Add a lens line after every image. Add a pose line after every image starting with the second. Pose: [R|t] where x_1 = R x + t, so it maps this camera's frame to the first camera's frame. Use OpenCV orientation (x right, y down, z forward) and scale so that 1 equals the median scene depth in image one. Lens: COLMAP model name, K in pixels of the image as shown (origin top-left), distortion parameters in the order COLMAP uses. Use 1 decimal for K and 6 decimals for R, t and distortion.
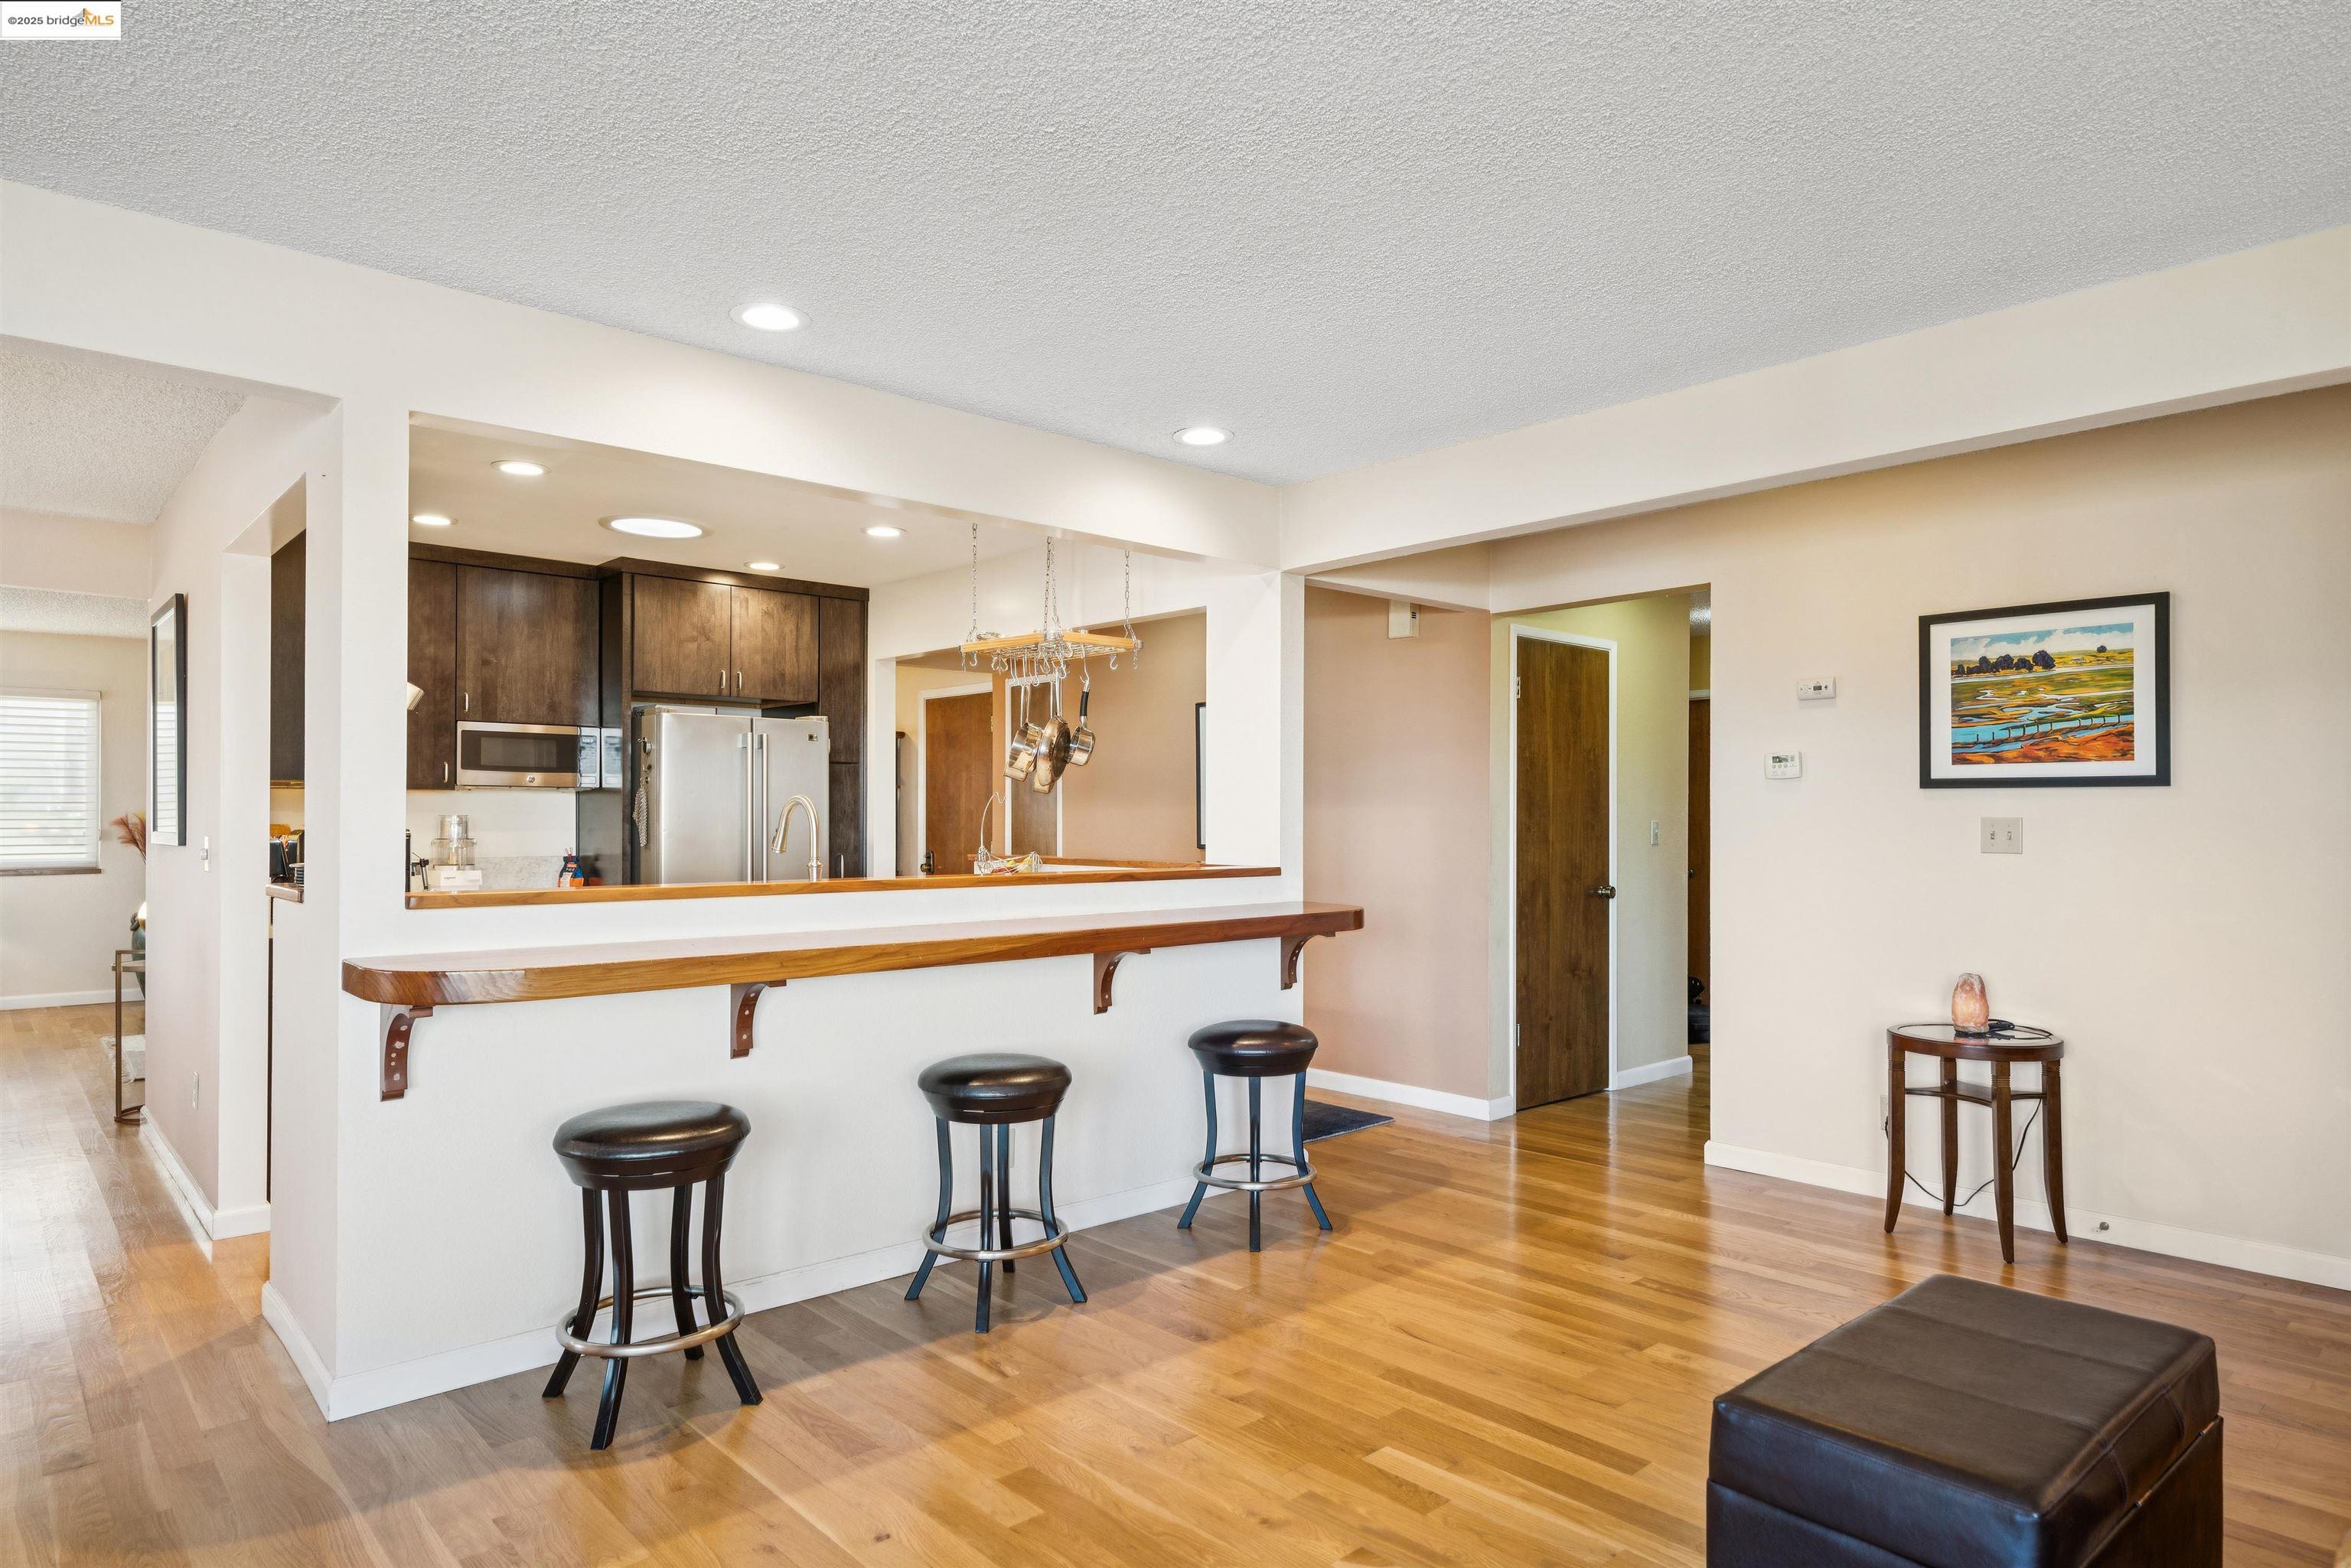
lens RADIAL K [[1331.9, 0, 1175.5], [0, 1331.9, 784.0], [0, 0, 1]] dist [0.001252, 0.000044]
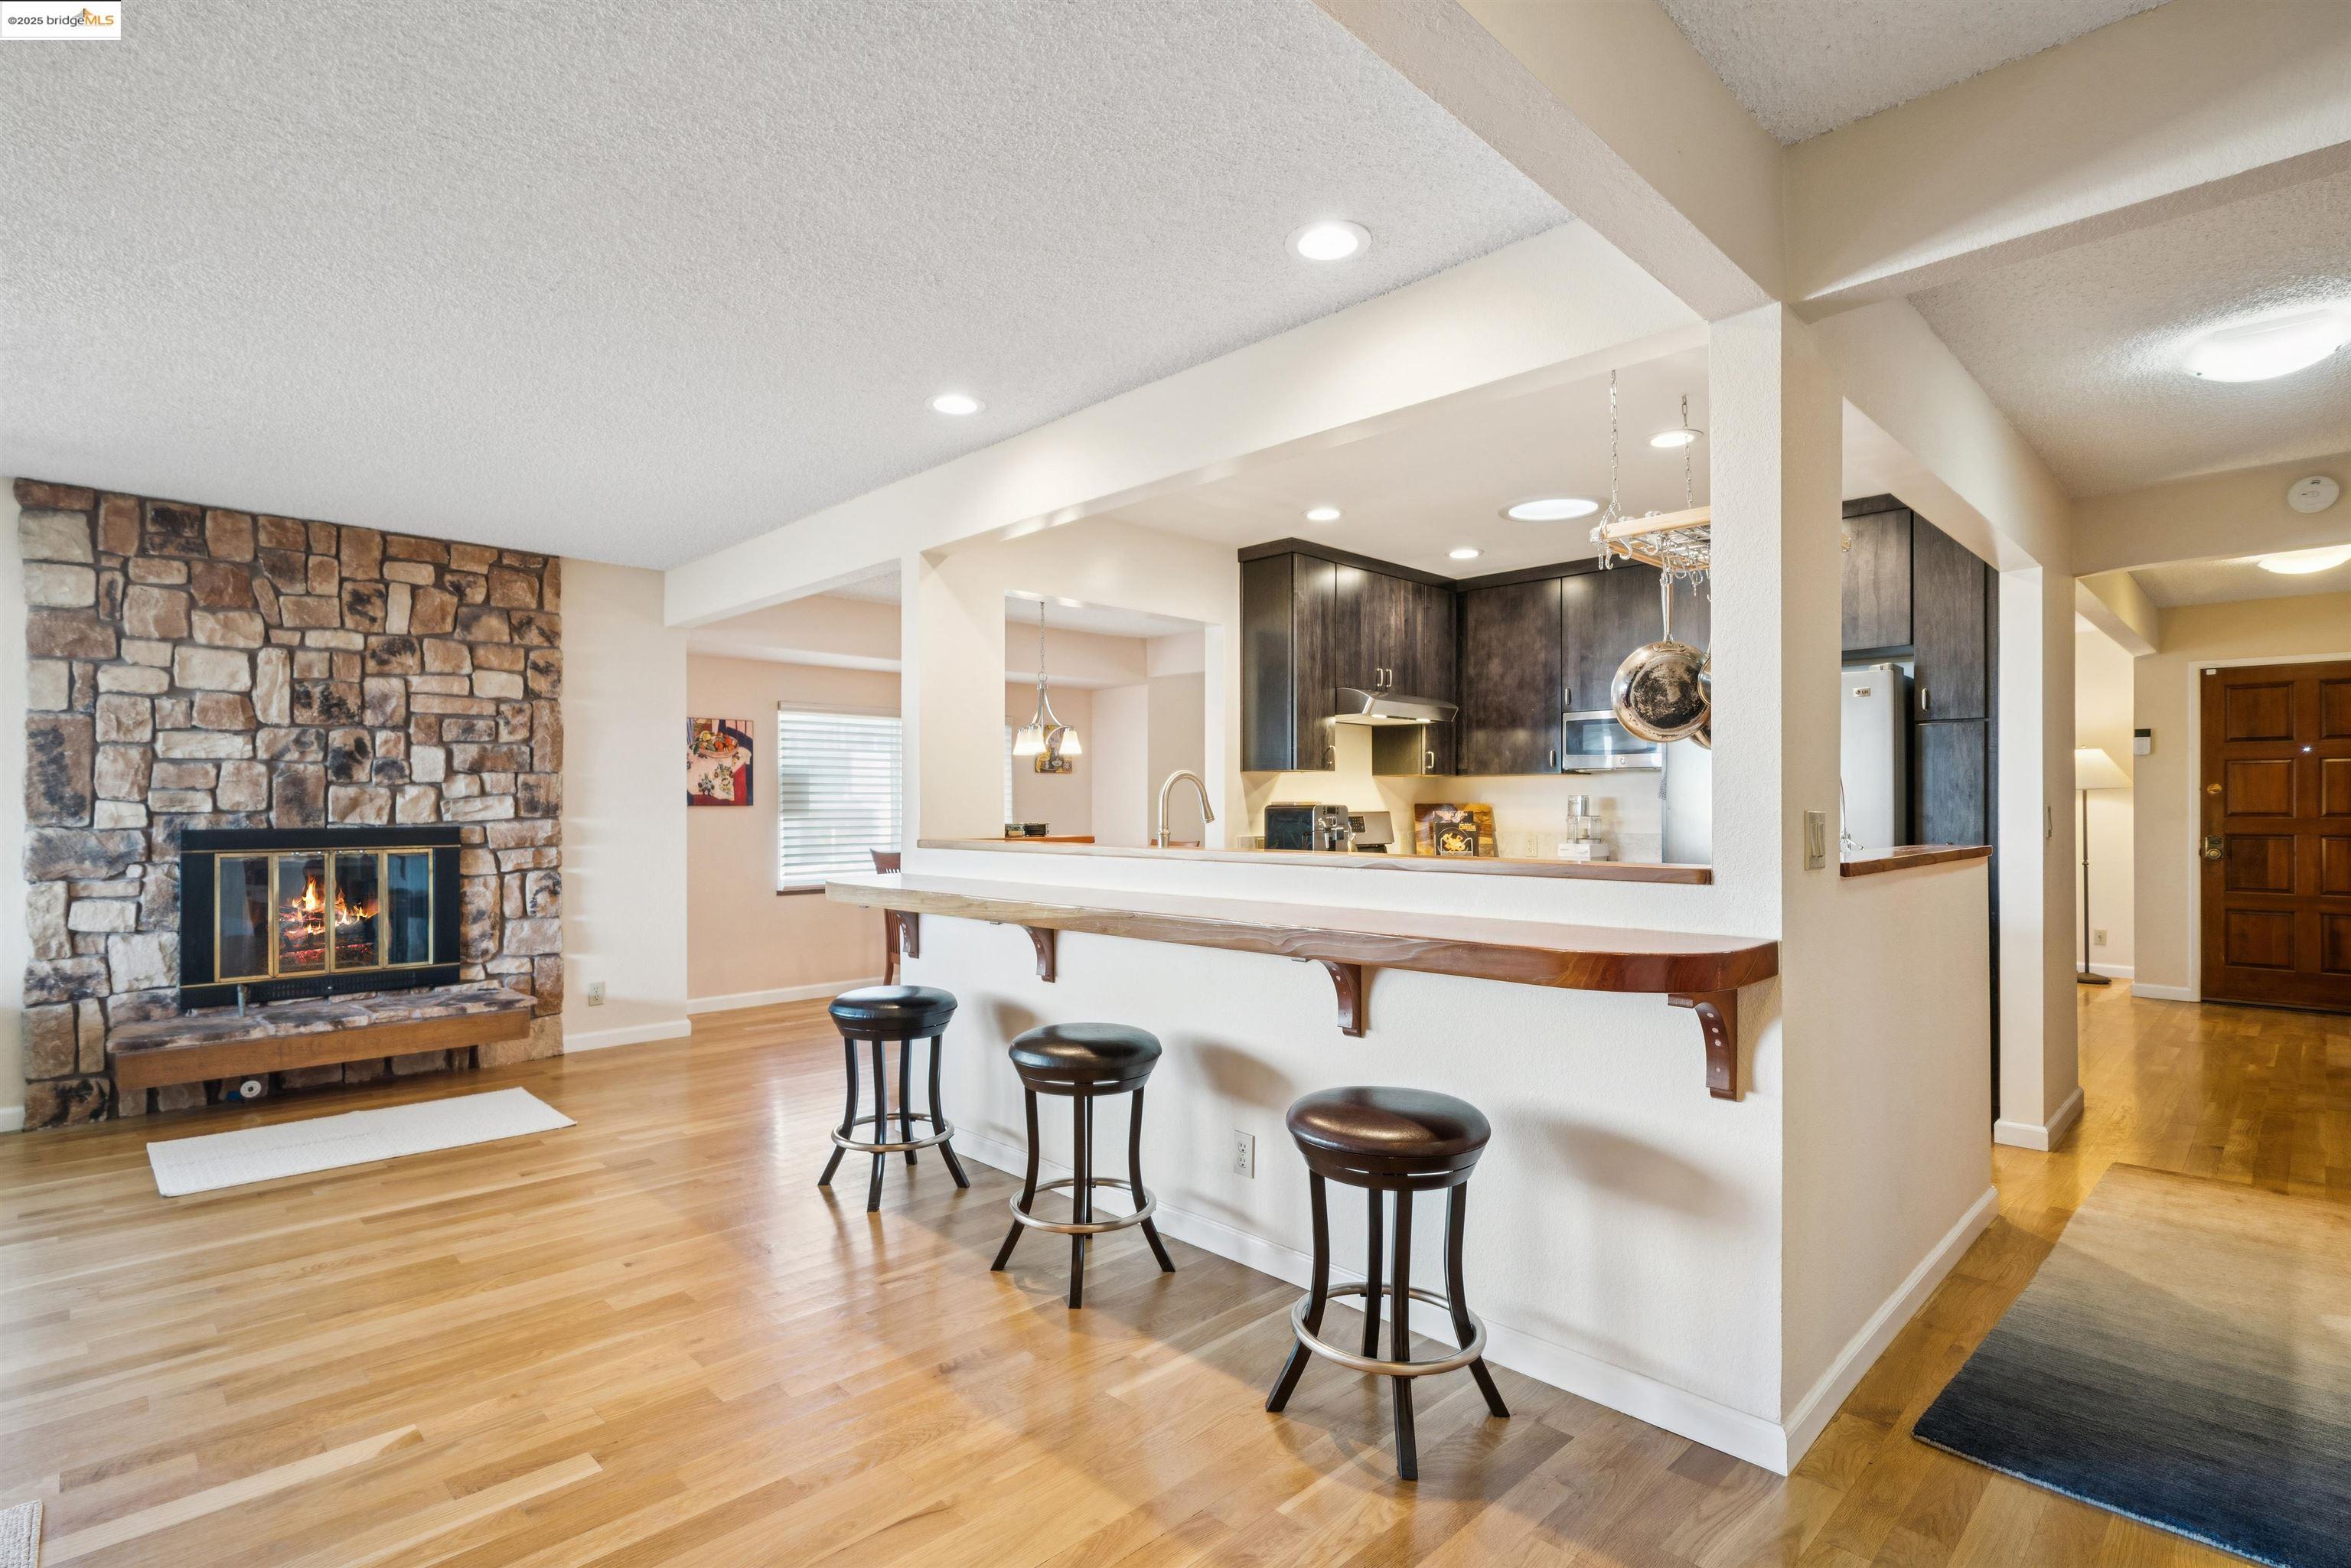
lens RADIAL K [[1157.3, 0, 1175.5], [0, 1157.3, 784.0], [0, 0, 1]] dist [-0.000145, -0.000196]
pose [[0.037447, -0.021135, -0.999075, 0.696703], [0.021969, 0.999552, -0.020322, 0.041852], [0.999057, -0.021188, 0.037895, 0.986396]]
